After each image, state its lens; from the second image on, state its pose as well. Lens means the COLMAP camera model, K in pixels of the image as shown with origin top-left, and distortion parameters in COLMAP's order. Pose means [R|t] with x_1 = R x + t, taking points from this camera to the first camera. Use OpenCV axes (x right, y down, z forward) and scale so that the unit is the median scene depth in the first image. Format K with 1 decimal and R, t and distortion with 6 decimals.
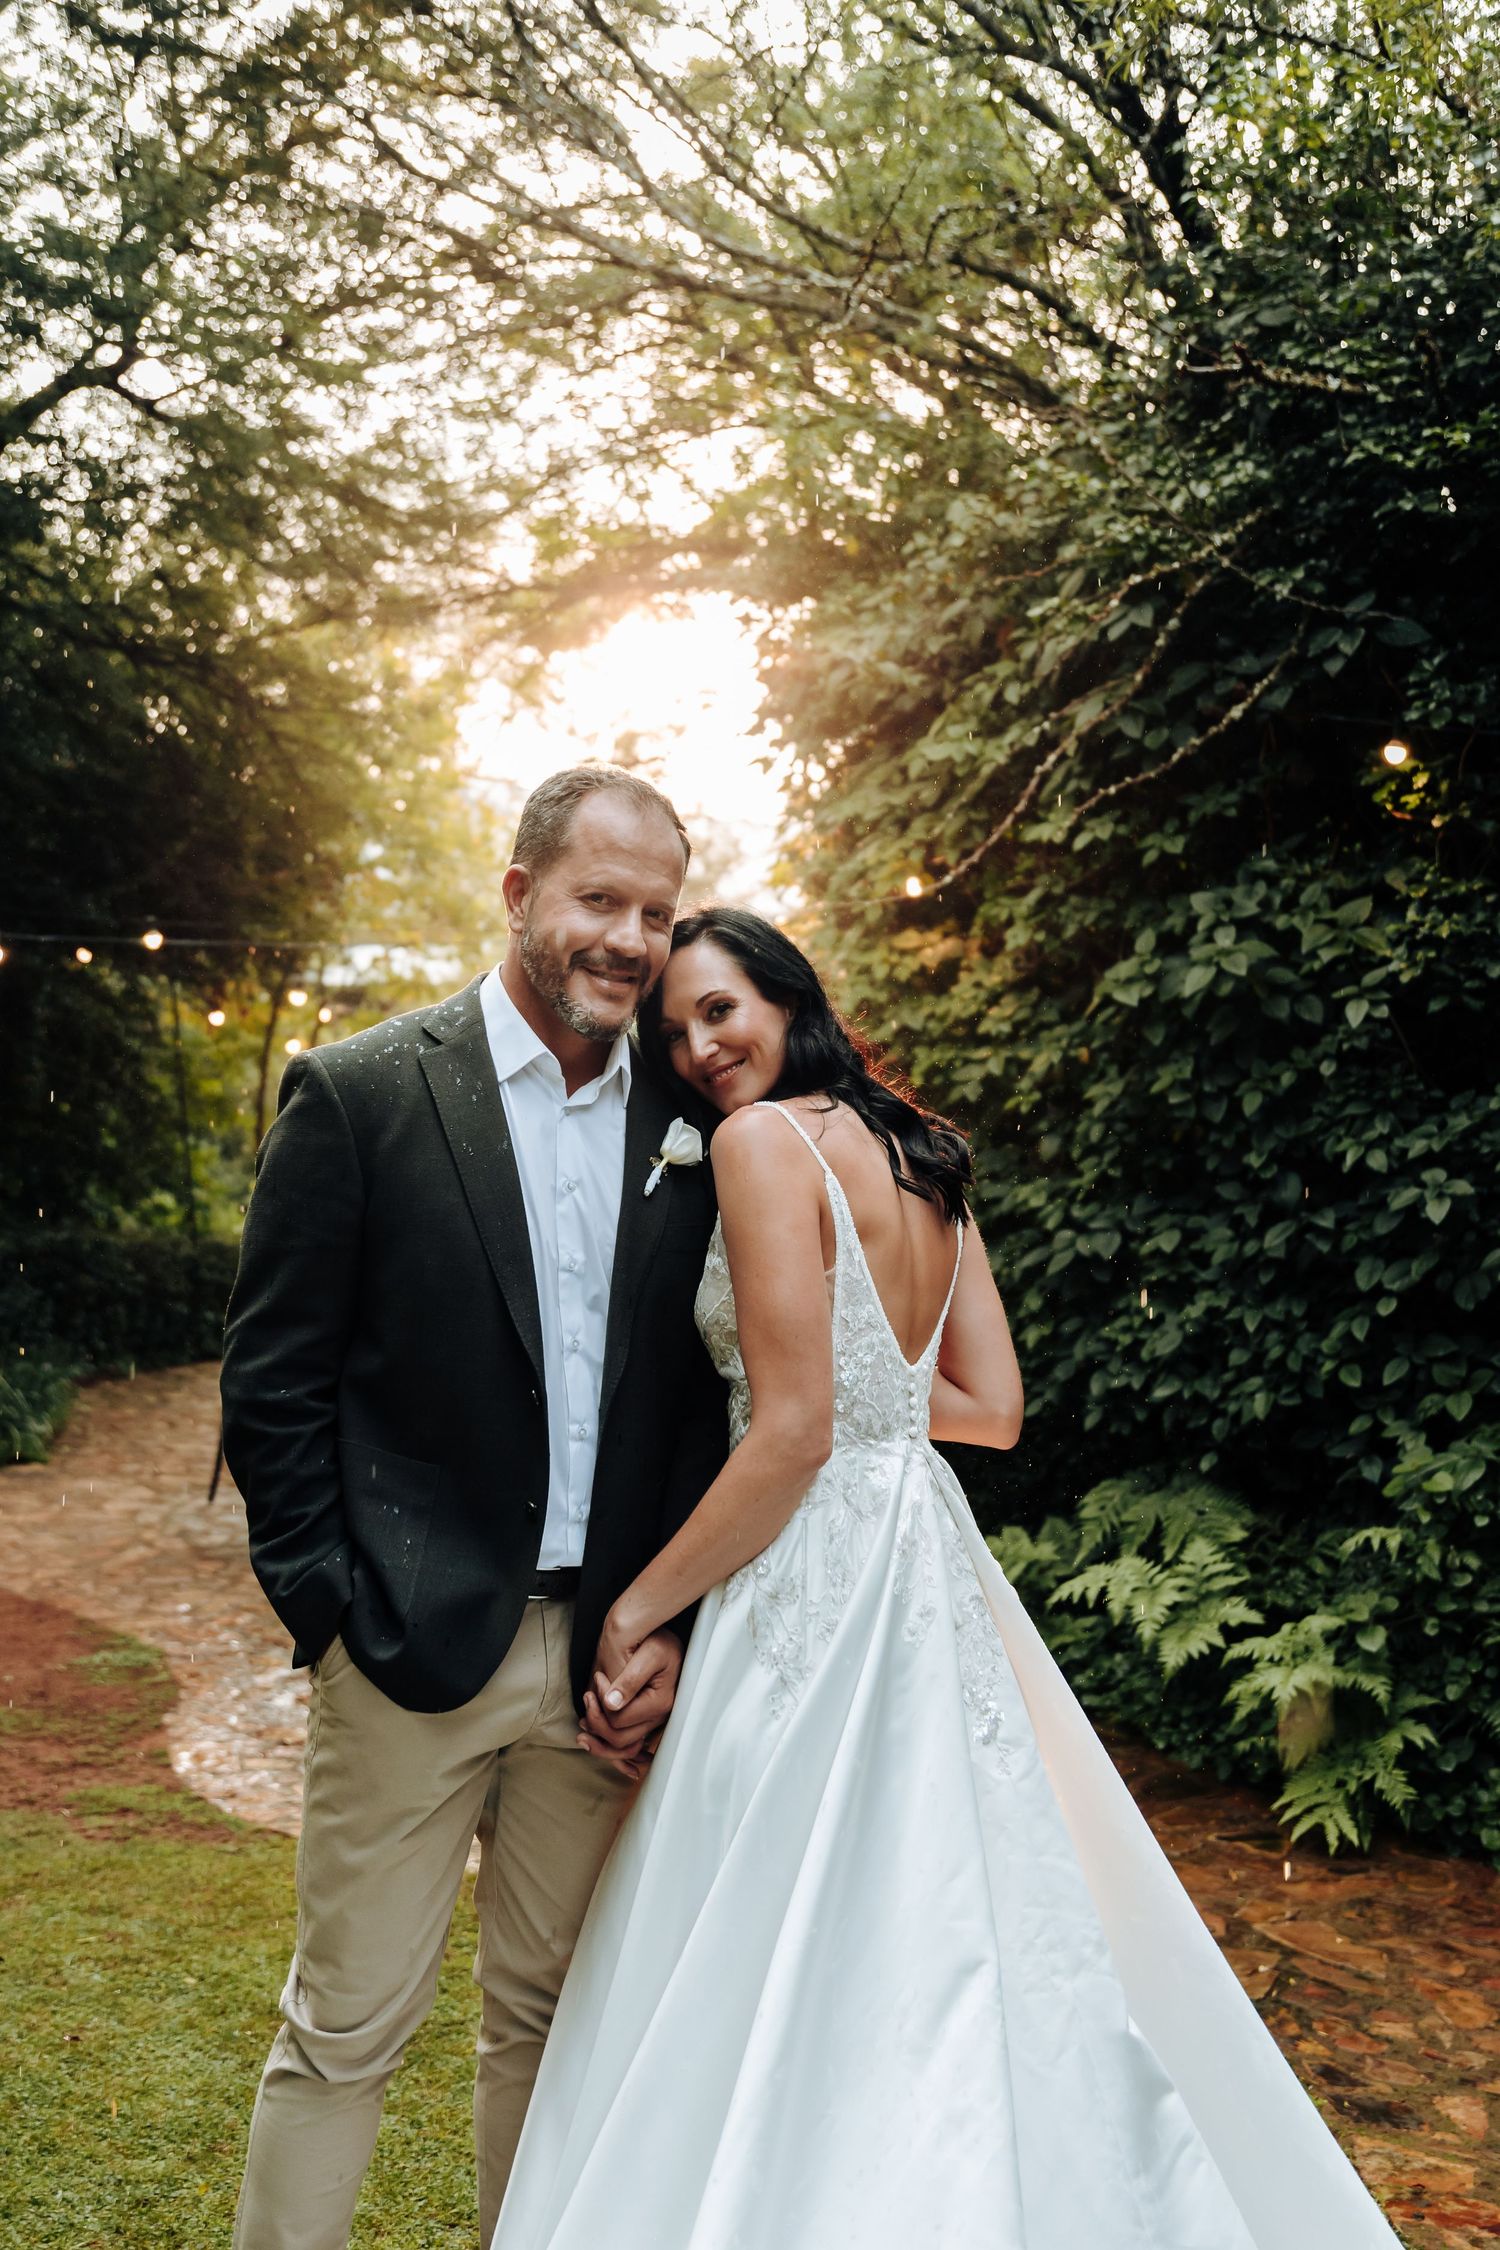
lens RADIAL K [[2086.8, 0, 752.0], [0, 2086.8, 1137.2], [0, 0, 1]] dist [0.005210, -0.002901]
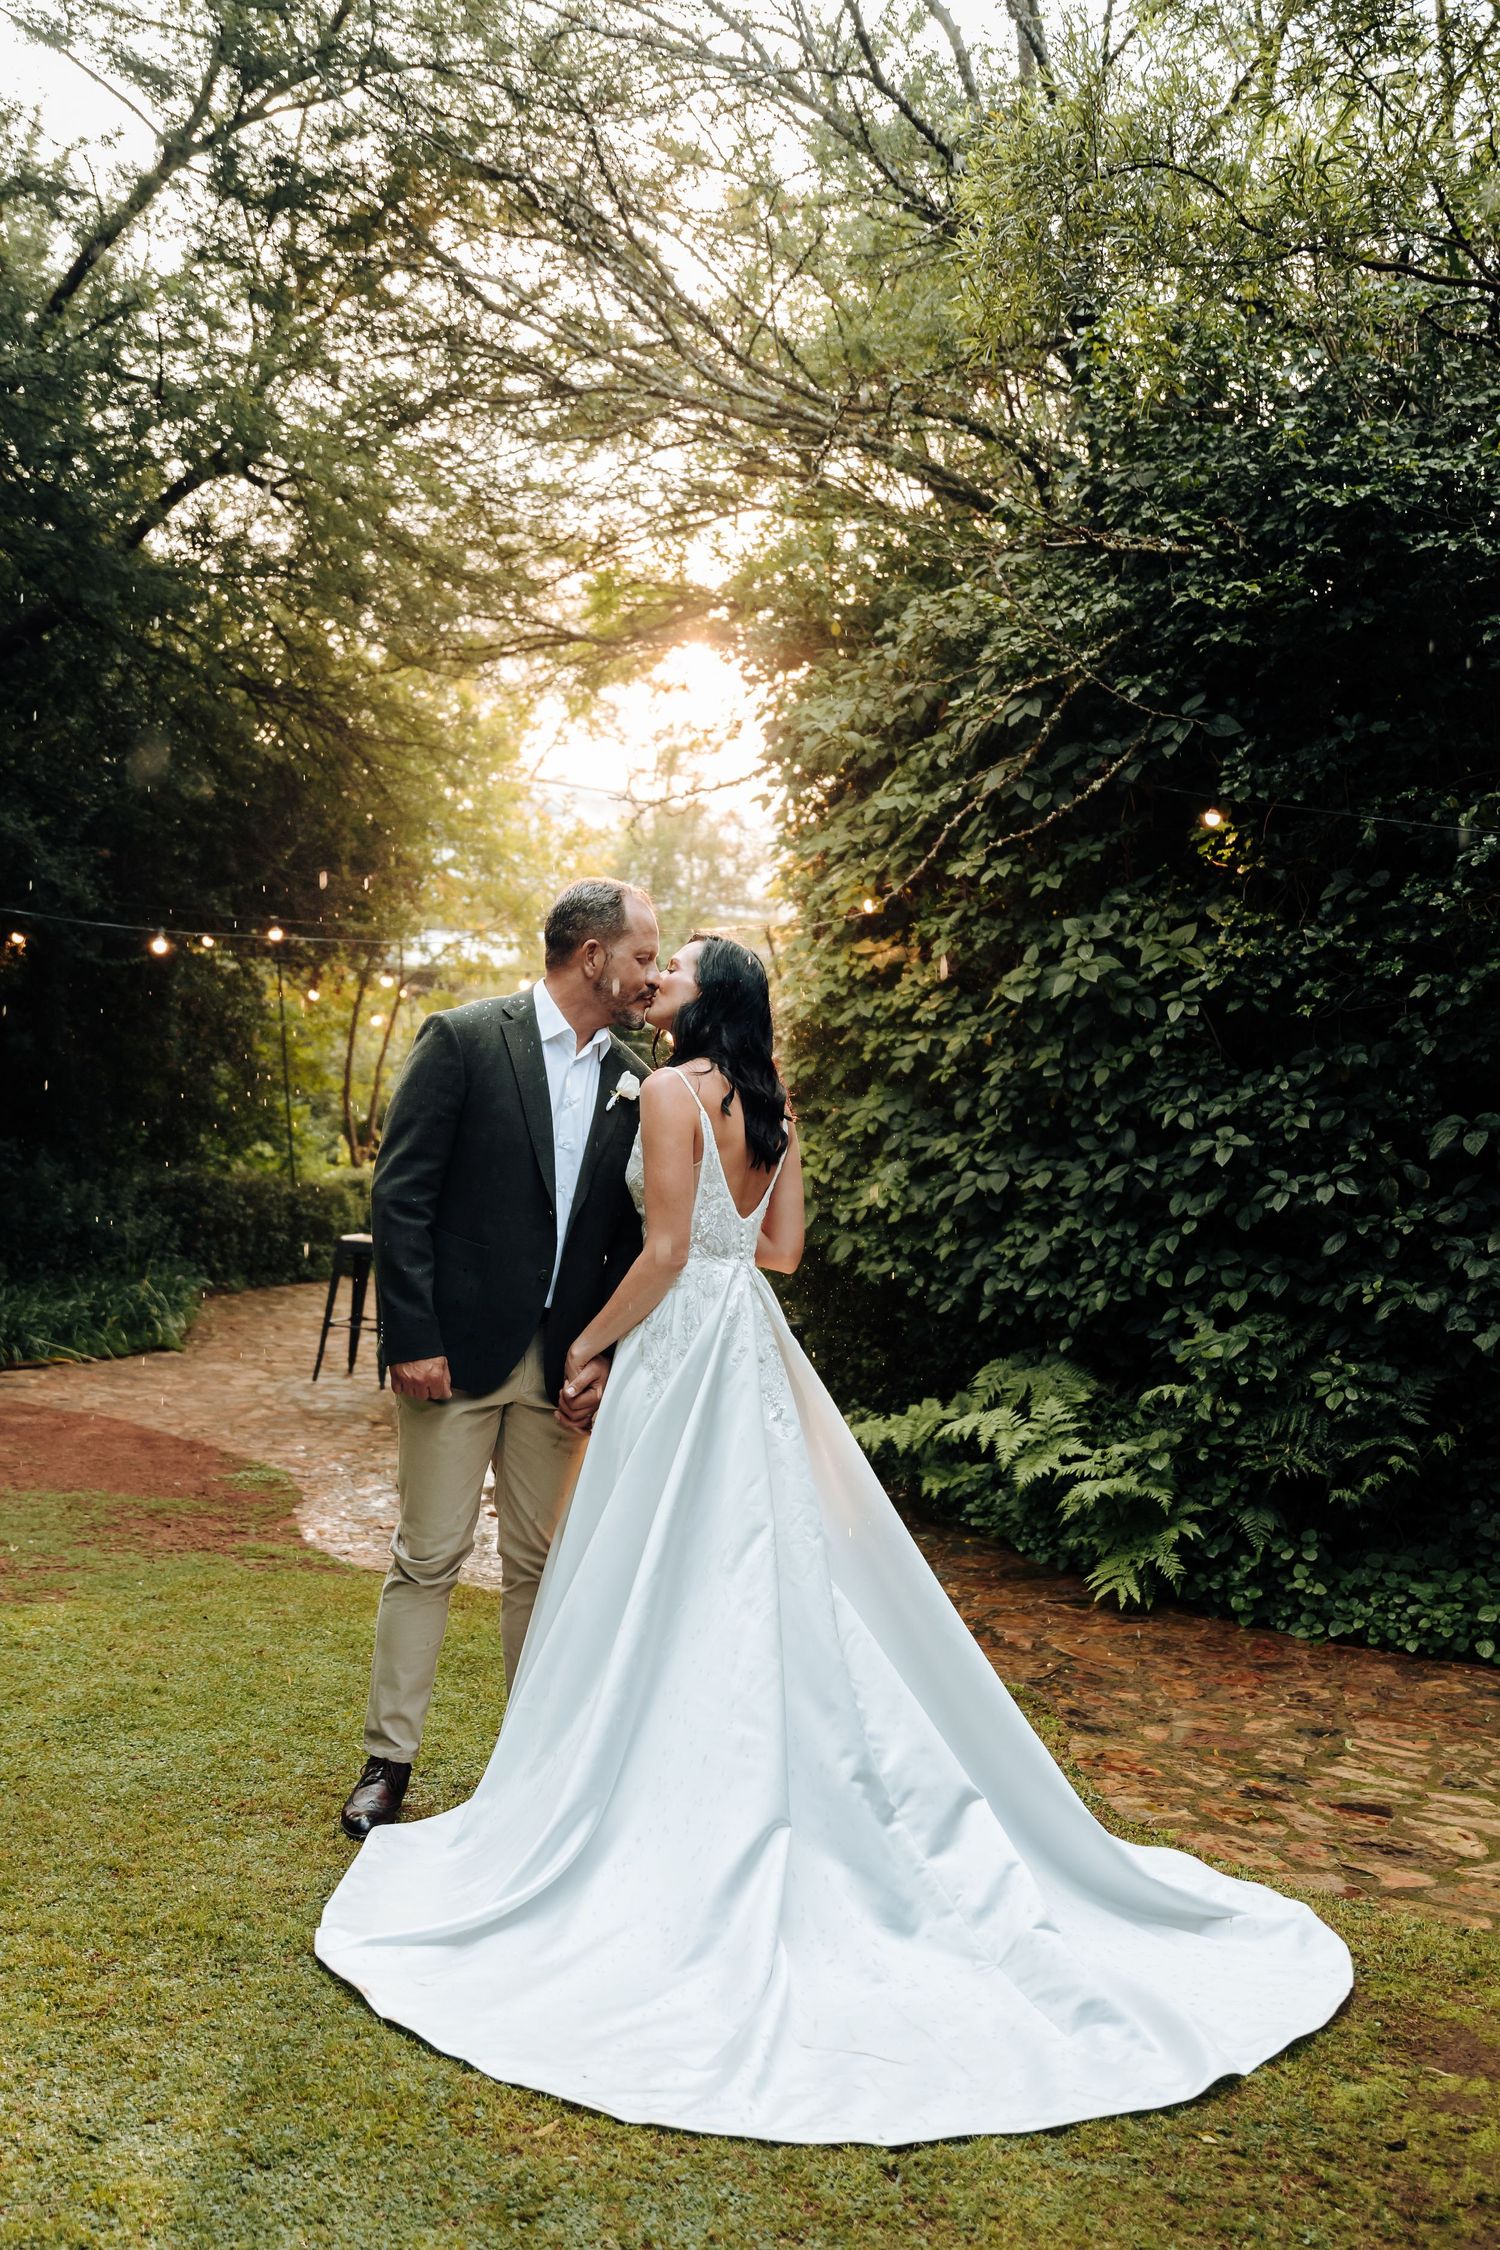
lens RADIAL K [[2086.8, 0, 752.0], [0, 2086.8, 1137.2], [0, 0, 1]] dist [0.005210, -0.002901]
pose [[0.999442, 0.017533, -0.028432, 0.050583], [-0.017202, 0.999782, 0.011848, 0.009821], [0.028634, -0.011353, 0.999526, -0.331202]]
